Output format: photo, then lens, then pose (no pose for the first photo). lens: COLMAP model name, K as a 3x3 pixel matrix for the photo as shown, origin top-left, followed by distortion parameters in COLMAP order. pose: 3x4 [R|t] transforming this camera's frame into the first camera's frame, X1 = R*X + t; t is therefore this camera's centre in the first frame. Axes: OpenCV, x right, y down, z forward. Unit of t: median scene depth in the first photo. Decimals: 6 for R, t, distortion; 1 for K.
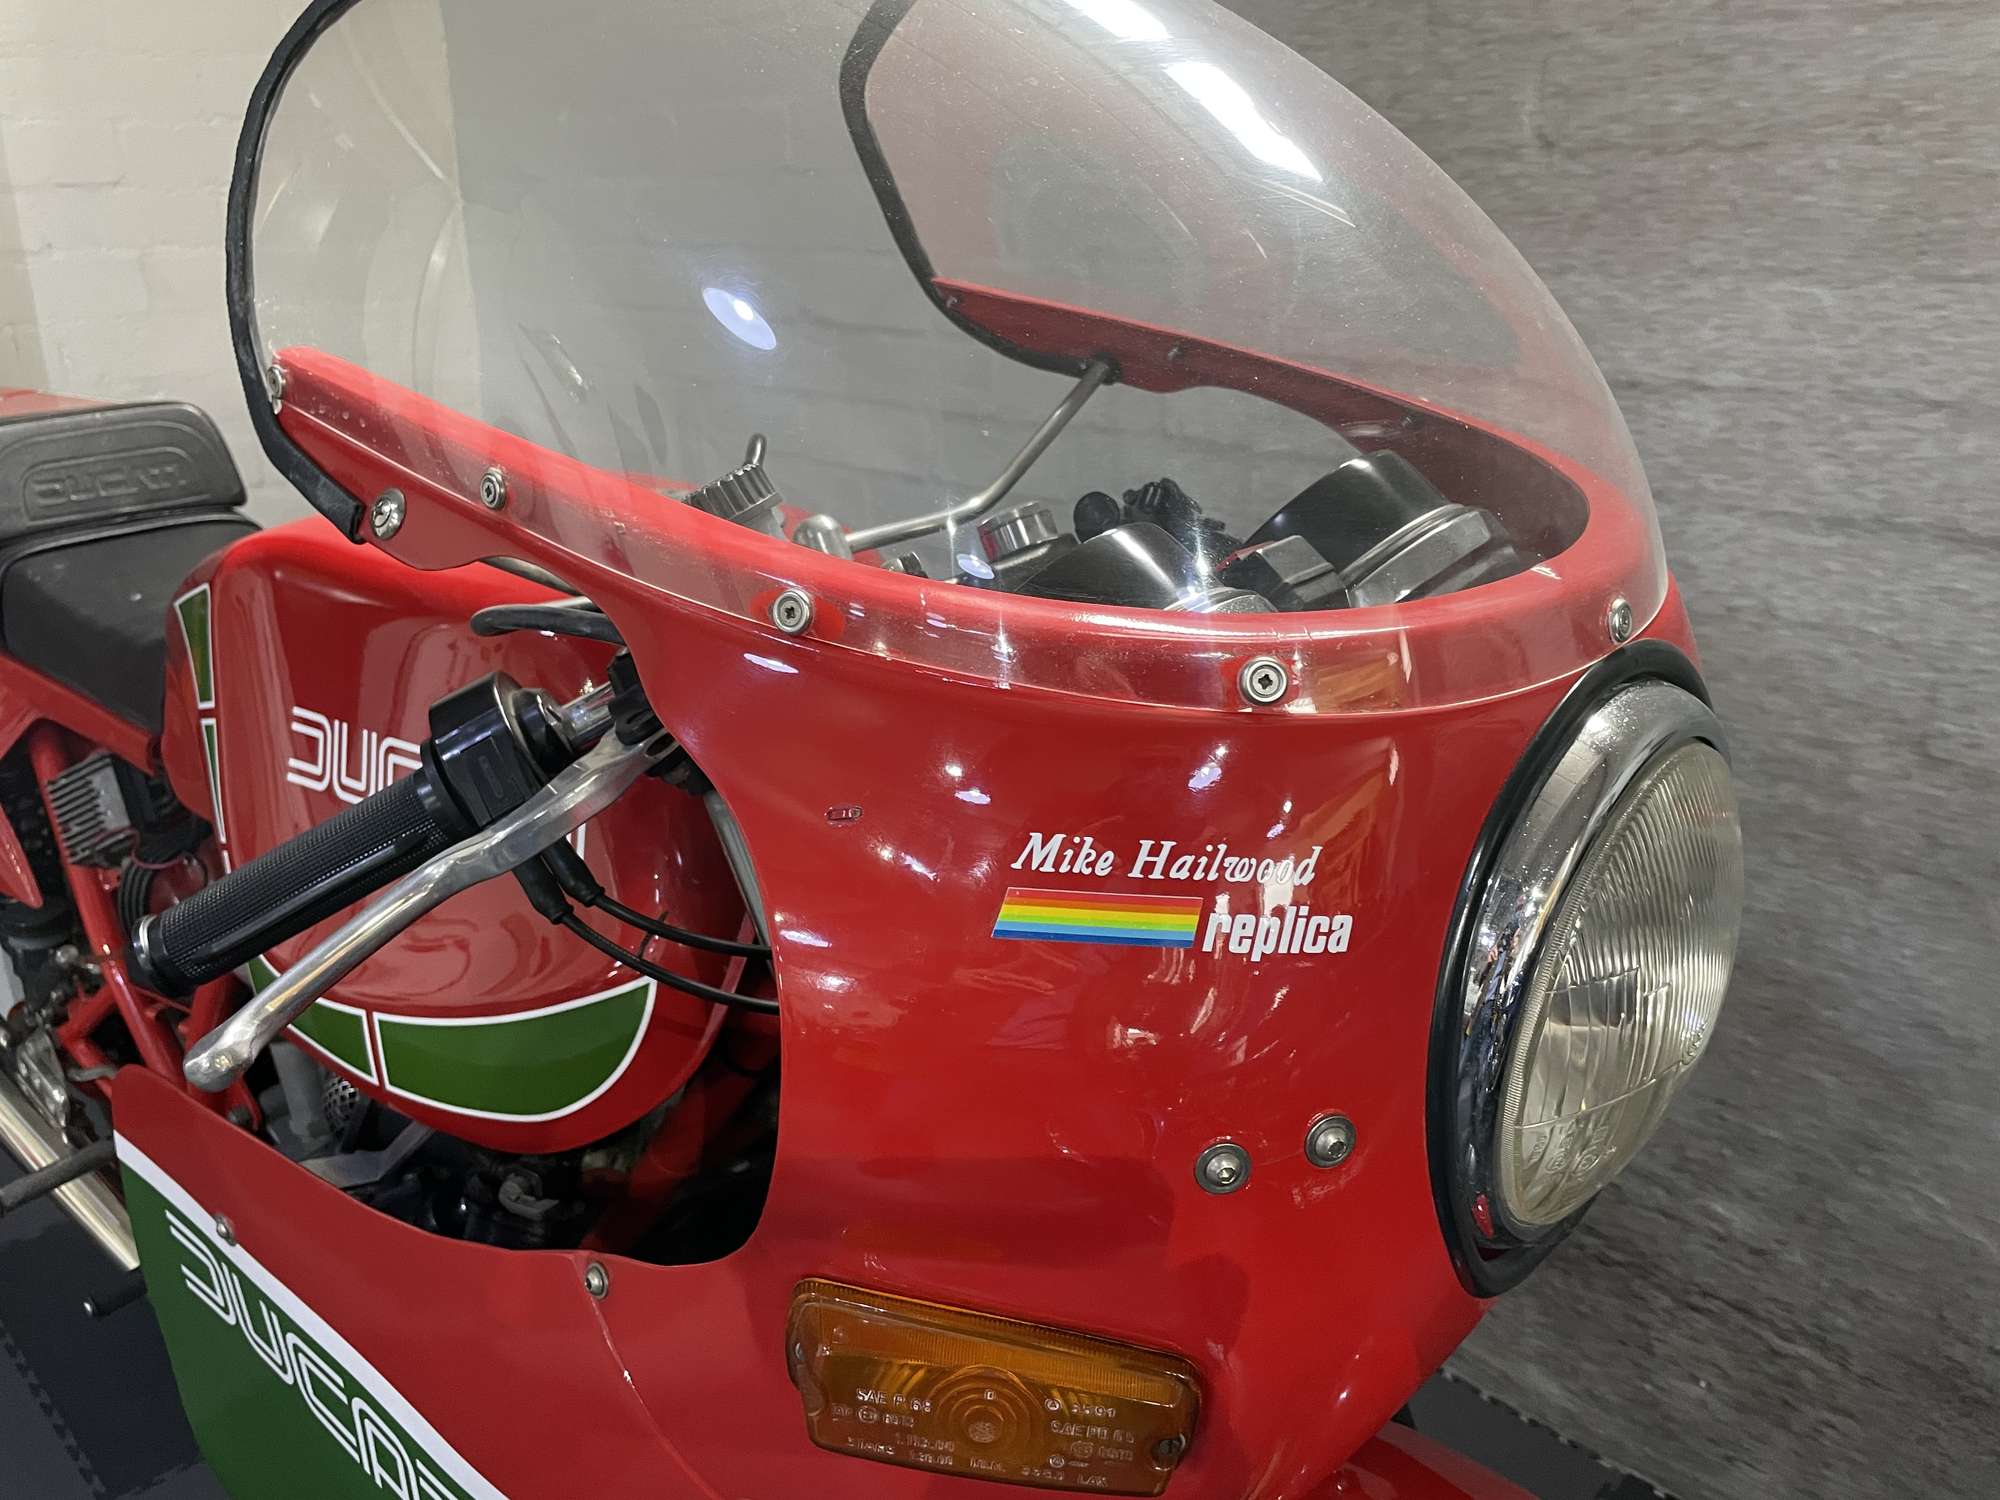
lens RADIAL K [[1532.0, 0, 1000.0], [0, 1532.0, 750.0], [0, 0, 1]] dist [0.065397, -0.082465]
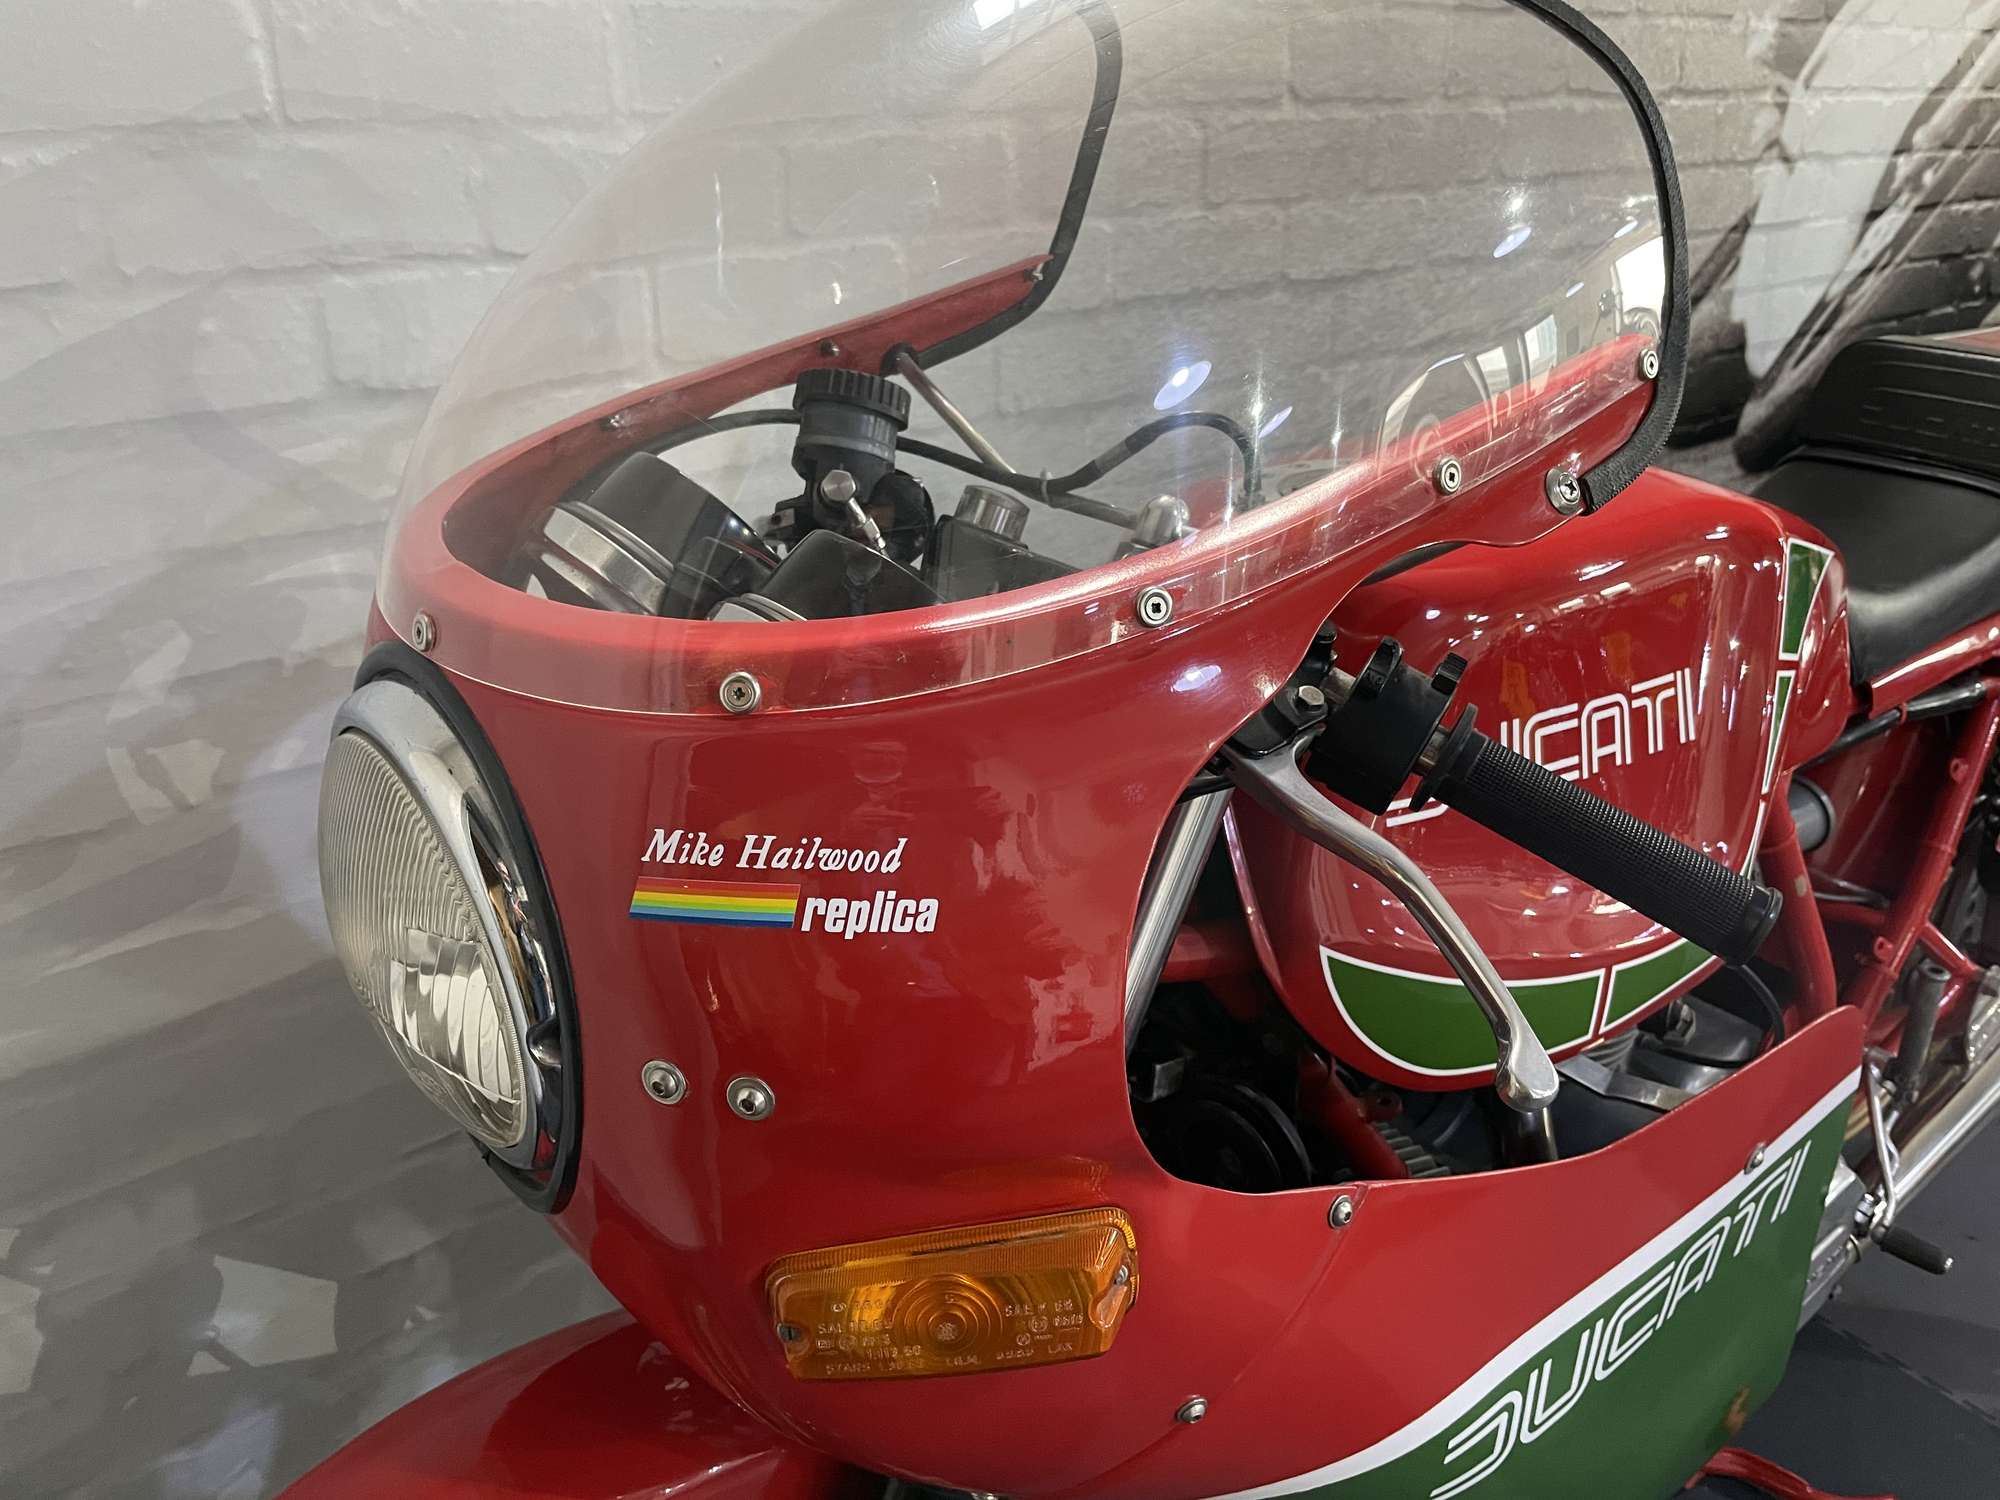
lens RADIAL K [[1537.5, 0, 957.6], [0, 1537.5, 757.4], [0, 0, 1]] dist [0.059828, -0.091258]
pose [[0.131860, -0.402554, 0.905849, -1.077522], [0.340151, 0.876717, 0.340094, -0.466148], [-0.931080, 0.263281, 0.252533, 1.137807]]
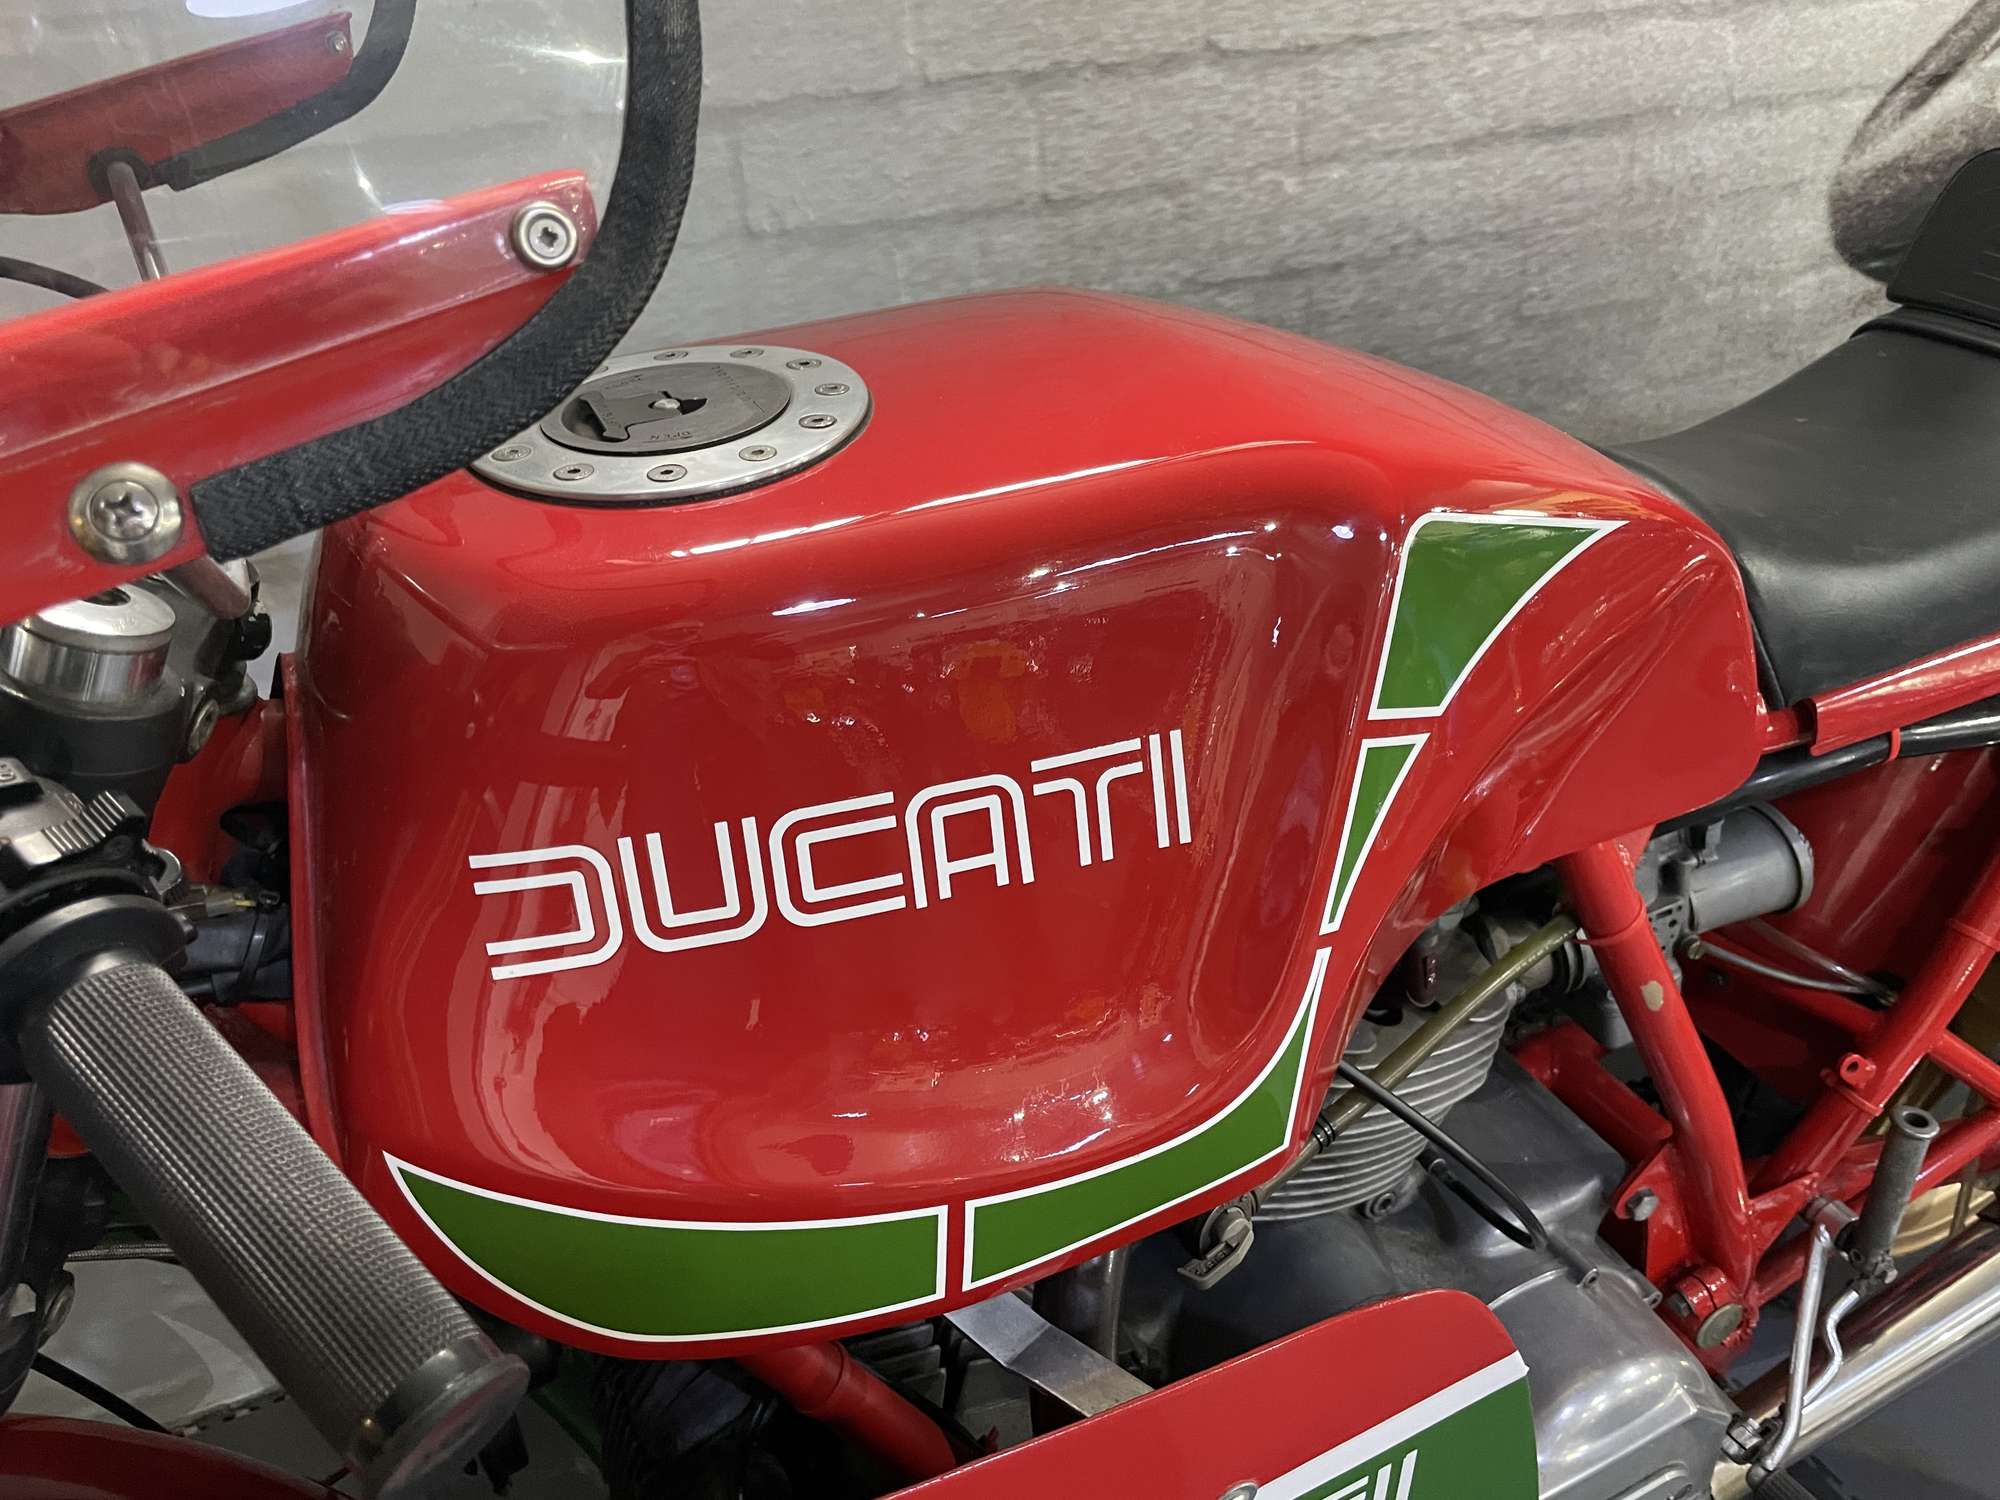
lens RADIAL K [[1532.0, 0, 1000.0], [0, 1532.0, 750.0], [0, 0, 1]] dist [0.065397, -0.082465]
pose [[0.344843, -0.490425, 0.800354, -0.709296], [0.347959, 0.858696, 0.376252, -0.308253], [-0.871784, 0.148743, 0.466763, 0.818987]]
